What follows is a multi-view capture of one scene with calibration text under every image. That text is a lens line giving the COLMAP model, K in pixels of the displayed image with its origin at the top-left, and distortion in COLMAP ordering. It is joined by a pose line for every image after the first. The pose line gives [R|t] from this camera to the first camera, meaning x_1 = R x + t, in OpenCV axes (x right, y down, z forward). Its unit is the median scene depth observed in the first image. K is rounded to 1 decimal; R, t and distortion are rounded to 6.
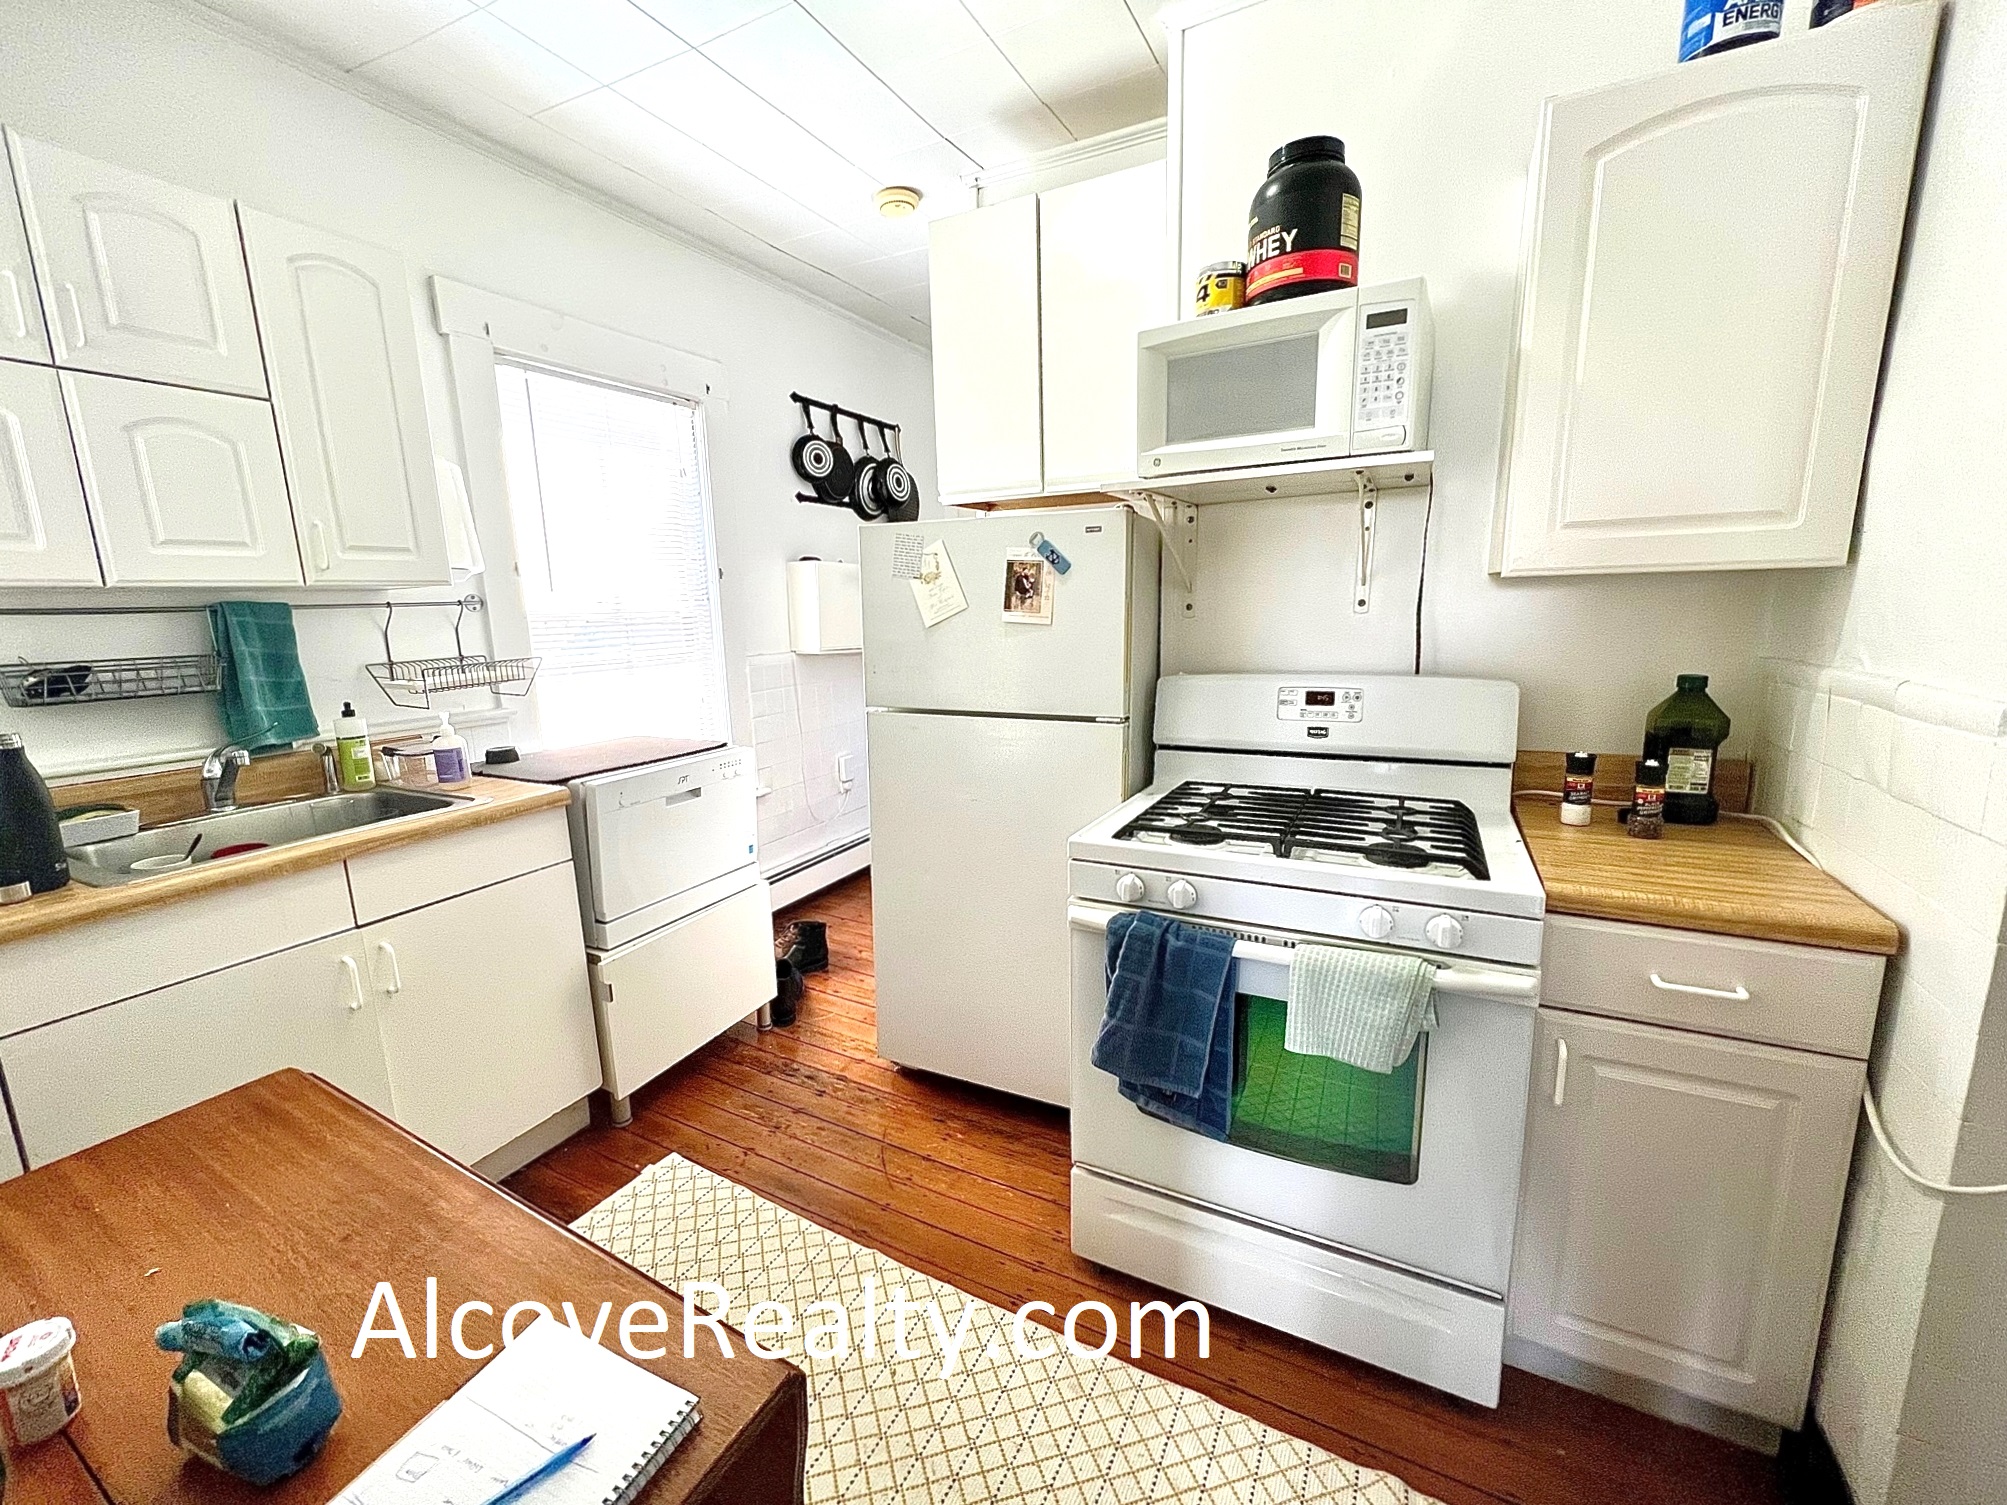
lens RADIAL K [[809.4, 0, 997.3], [0, 809.4, 754.1], [0, 0, 1]] dist [-0.000188, 0.000110]
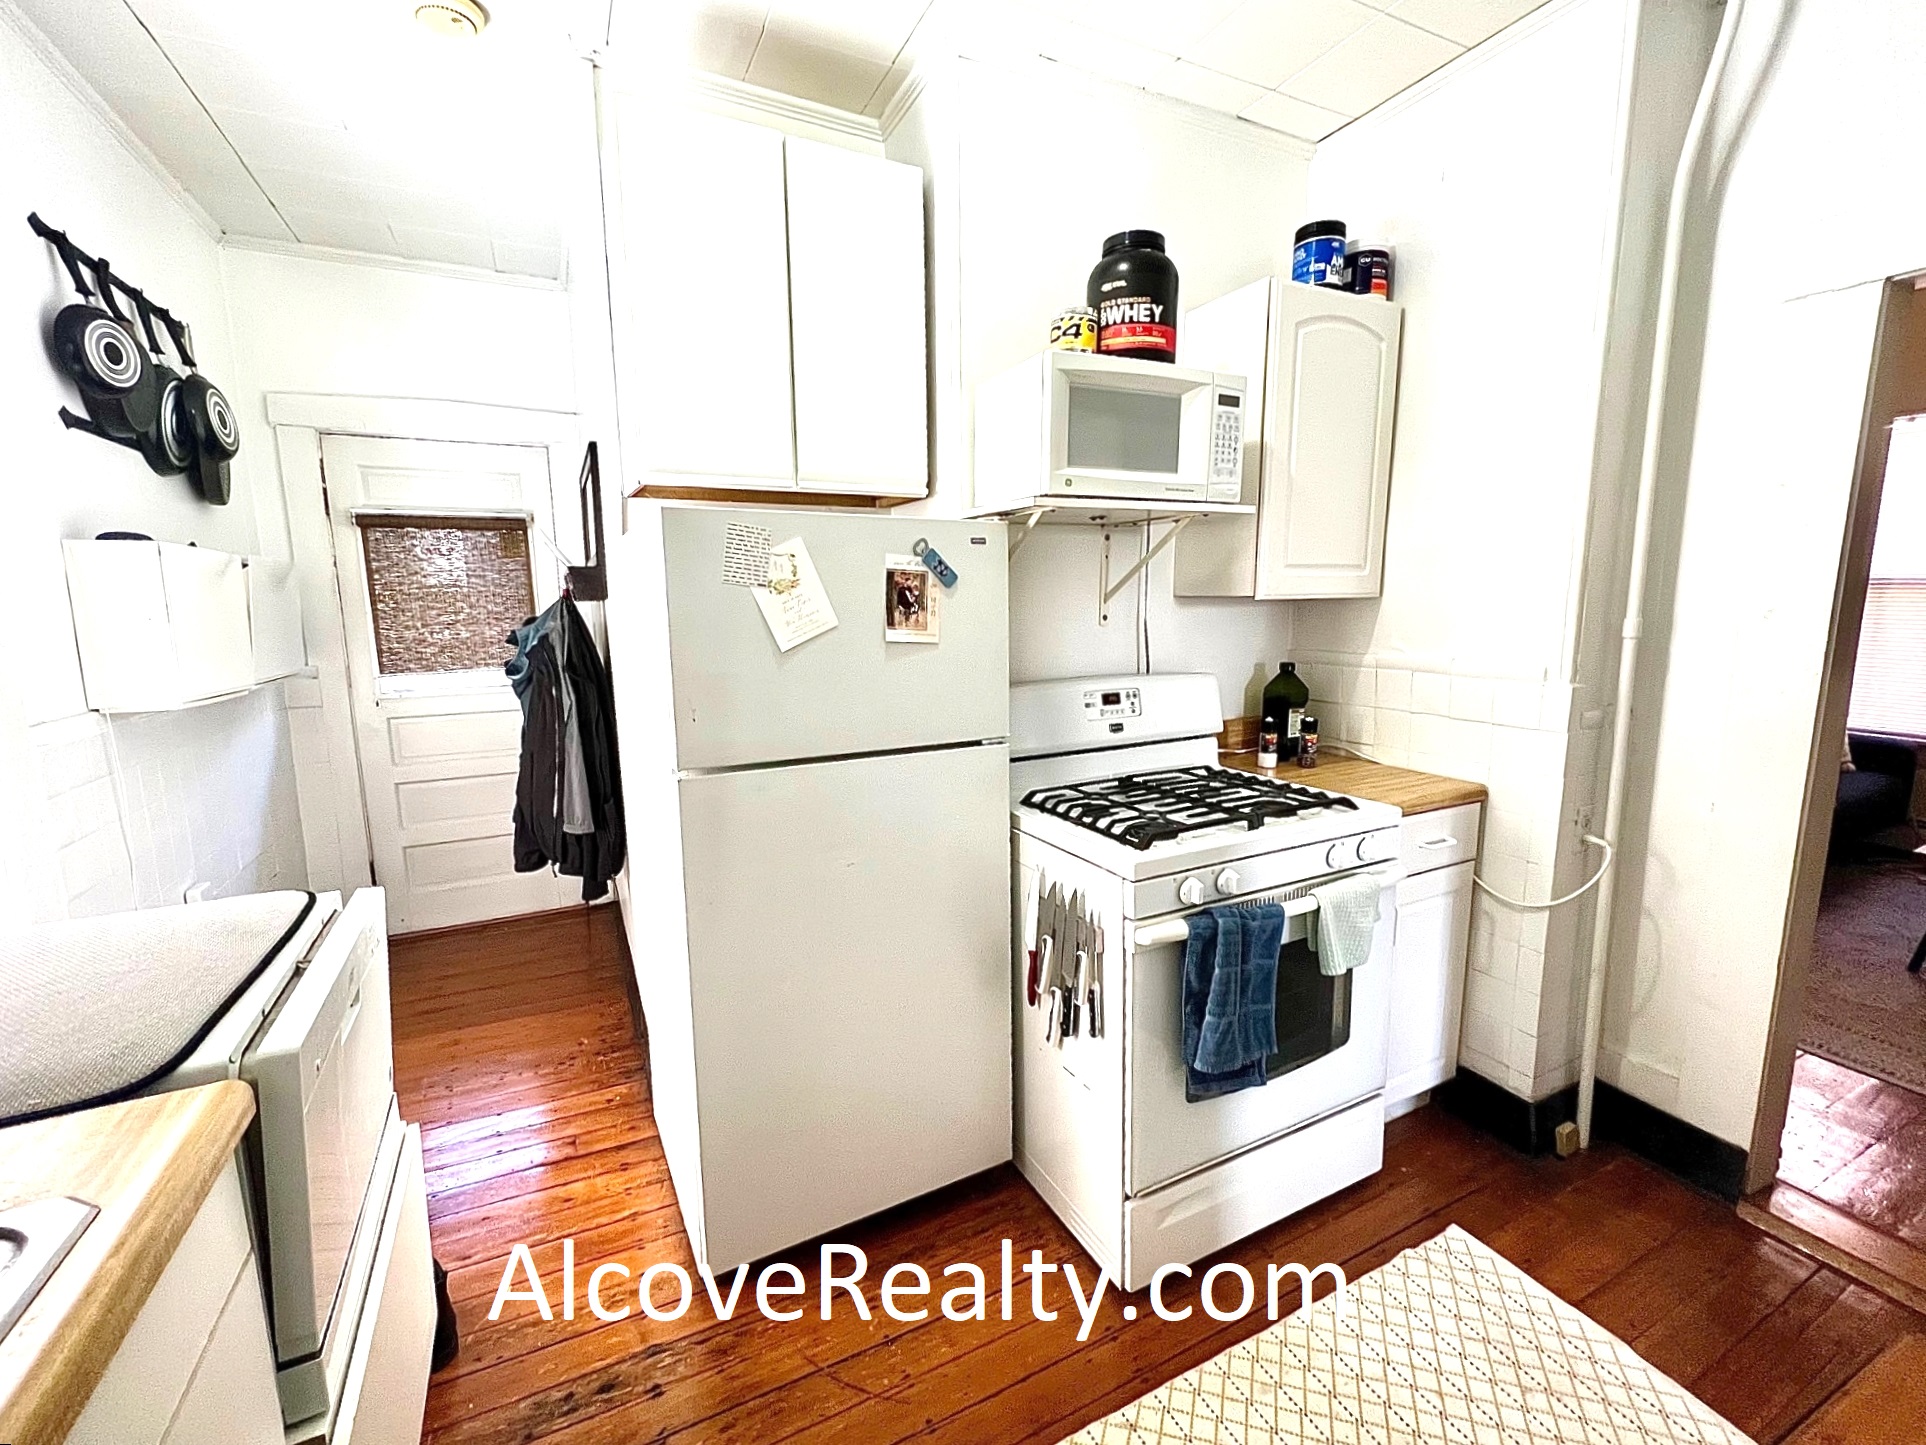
lens RADIAL K [[796.5, 0, 963.0], [0, 796.5, 722.5], [0, 0, 1]] dist [0.001914, 0.000048]
pose [[0.590407, -0.108567, 0.799771, -0.690676], [0.148076, 0.988663, 0.024896, -0.101430], [-0.793406, 0.103728, 0.599789, 0.512576]]
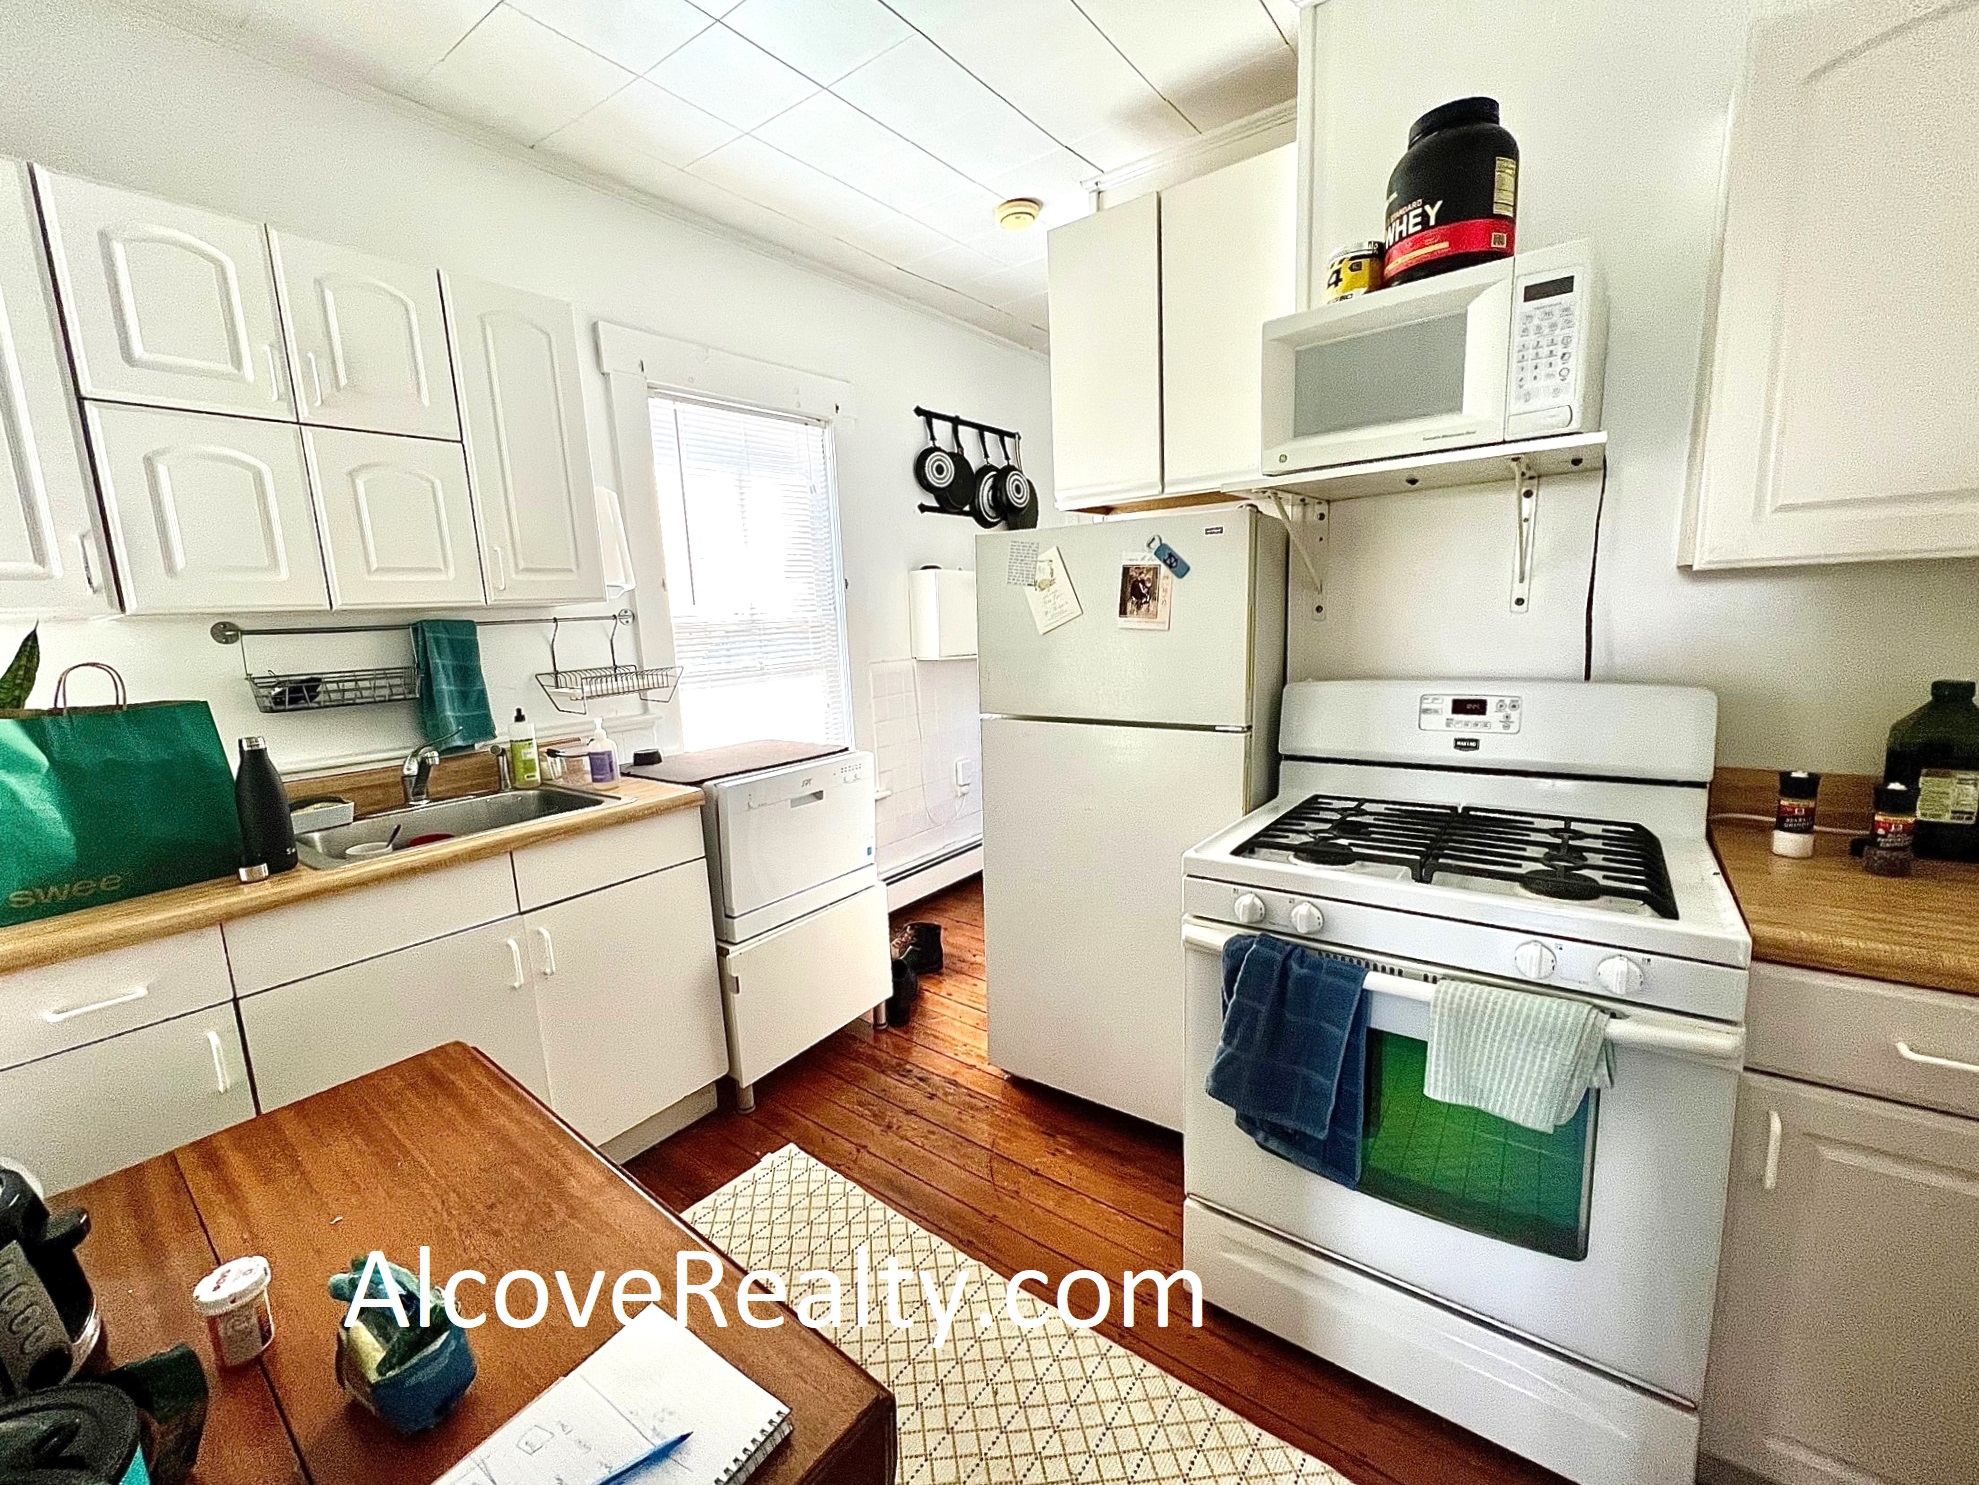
lens RADIAL K [[808.8, 0, 983.6], [0, 808.8, 743.0], [0, 0, 1]] dist [-0.001273, 0.001121]
pose [[0.986268, 0.009384, -0.164887, 0.010428], [-0.012141, 0.999803, -0.015718, -0.007897], [0.164707, 0.017504, 0.986187, 0.012736]]
